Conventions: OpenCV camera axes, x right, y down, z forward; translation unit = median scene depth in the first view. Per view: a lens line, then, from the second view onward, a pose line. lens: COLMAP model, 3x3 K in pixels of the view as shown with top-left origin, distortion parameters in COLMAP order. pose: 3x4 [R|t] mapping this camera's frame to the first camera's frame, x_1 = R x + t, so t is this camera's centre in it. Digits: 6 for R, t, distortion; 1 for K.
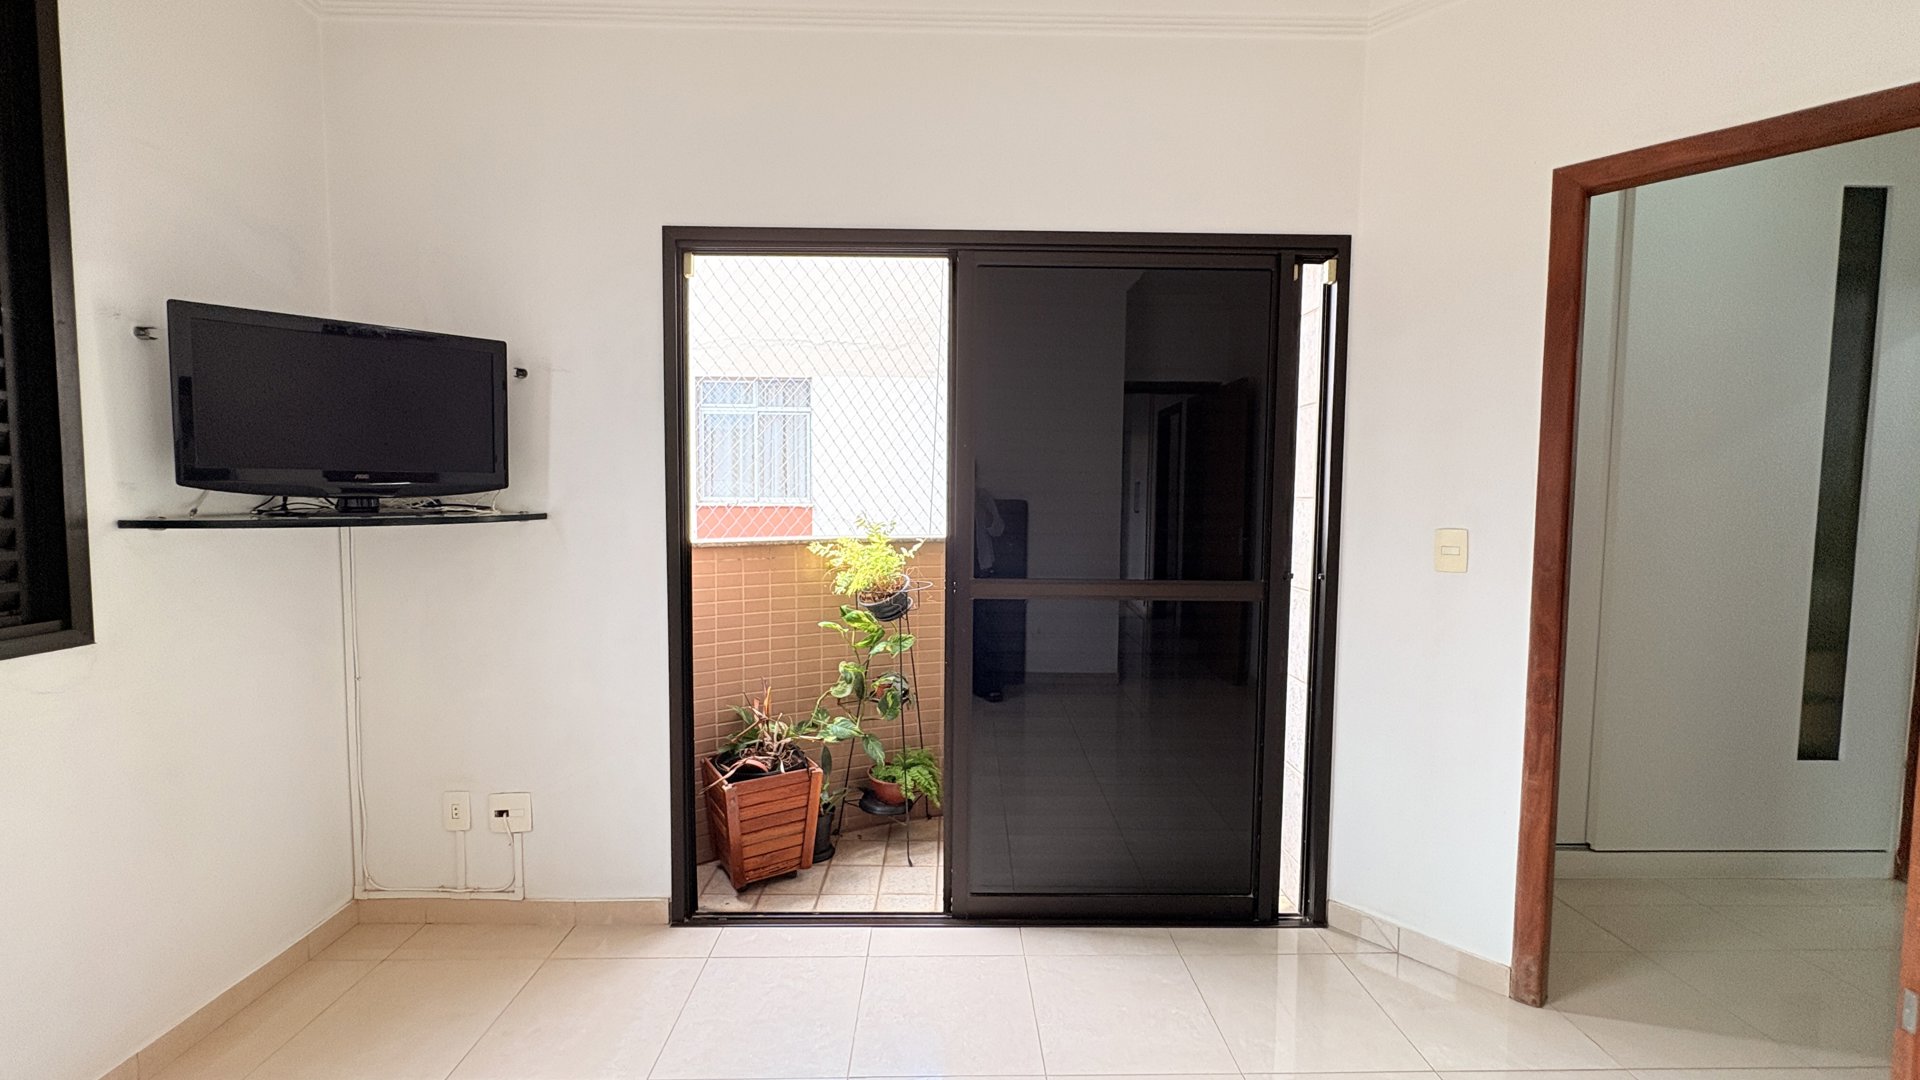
lens RADIAL K [[763.4, 0, 960.0], [0, 763.4, 535.8], [0, 0, 1]] dist [-0.000549, 0.000235]
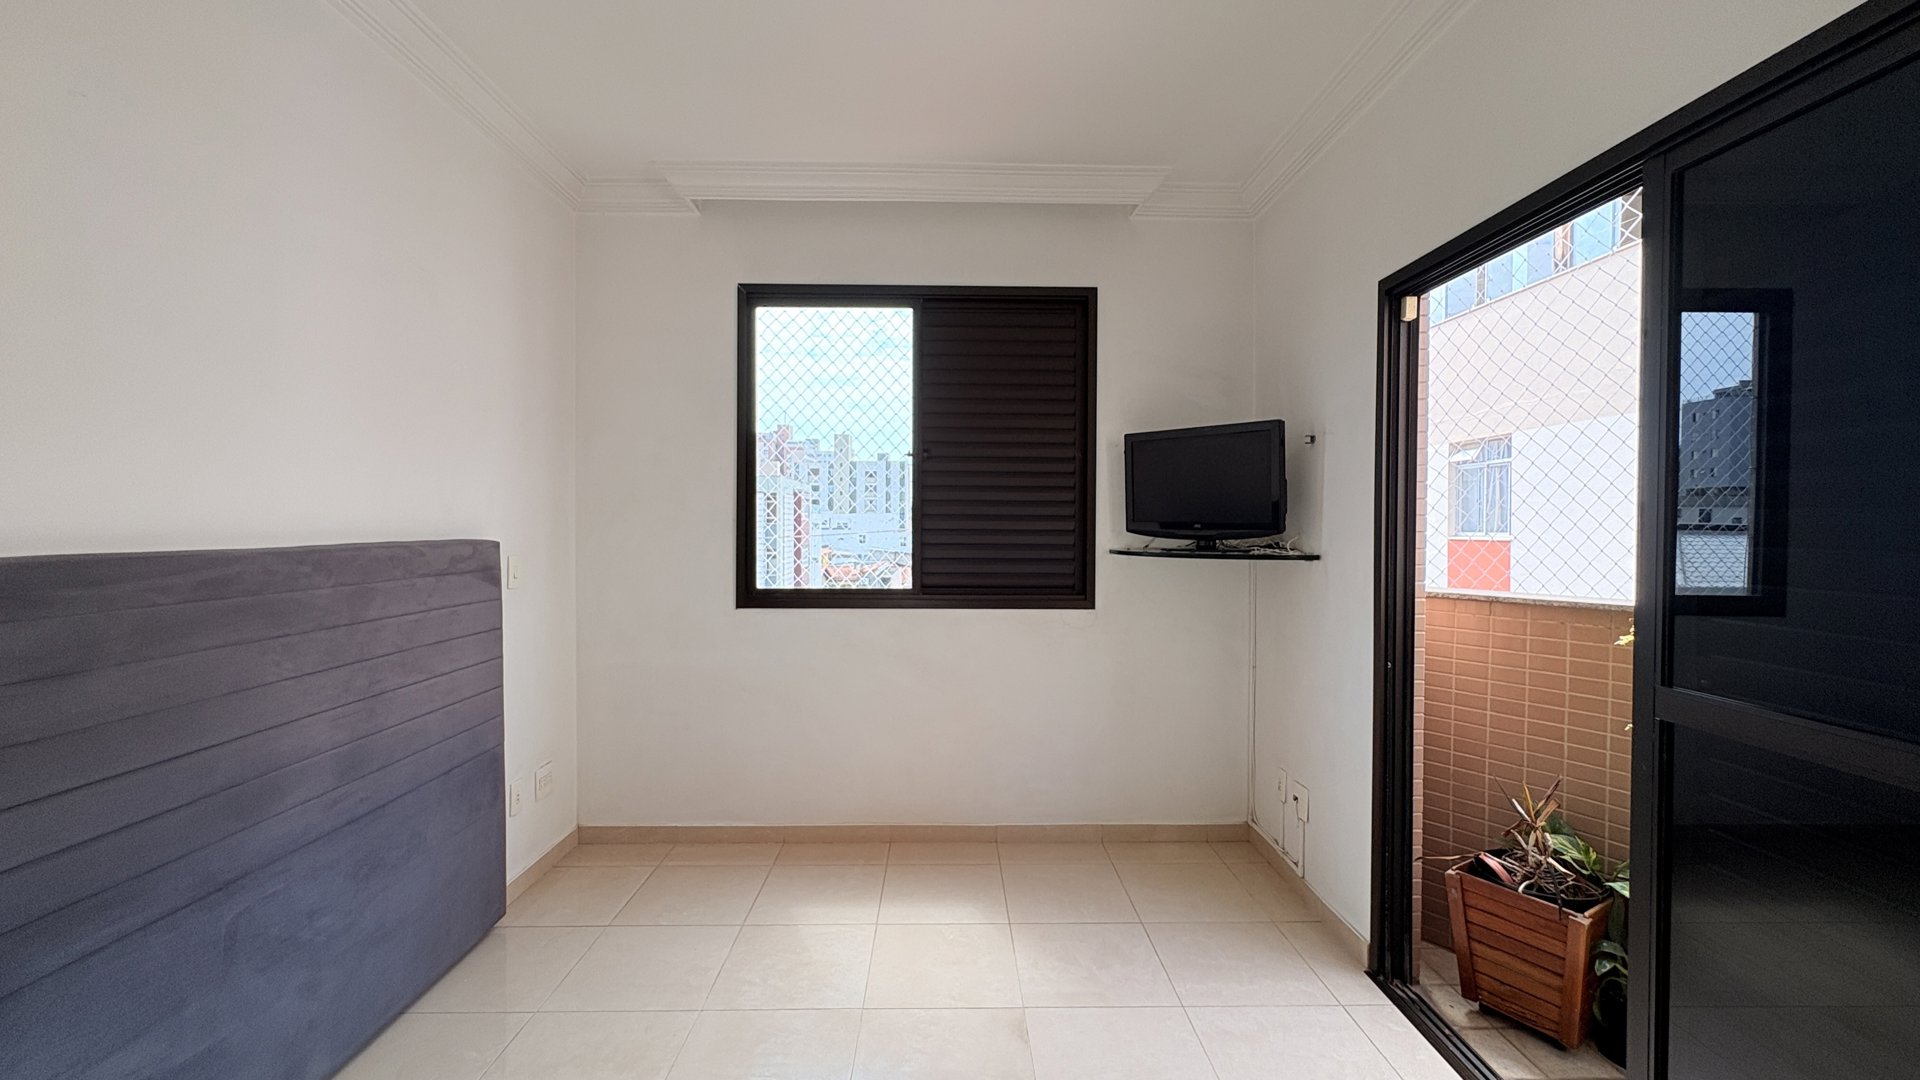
lens RADIAL K [[763.4, 0, 960.0], [0, 763.4, 535.8], [0, 0, 1]] dist [-0.000549, 0.000235]
pose [[-0.007038, -0.001745, -0.999974, 0.712354], [-0.067932, 0.997689, -0.001263, -0.022061], [0.997665, 0.067921, -0.007141, 0.501570]]
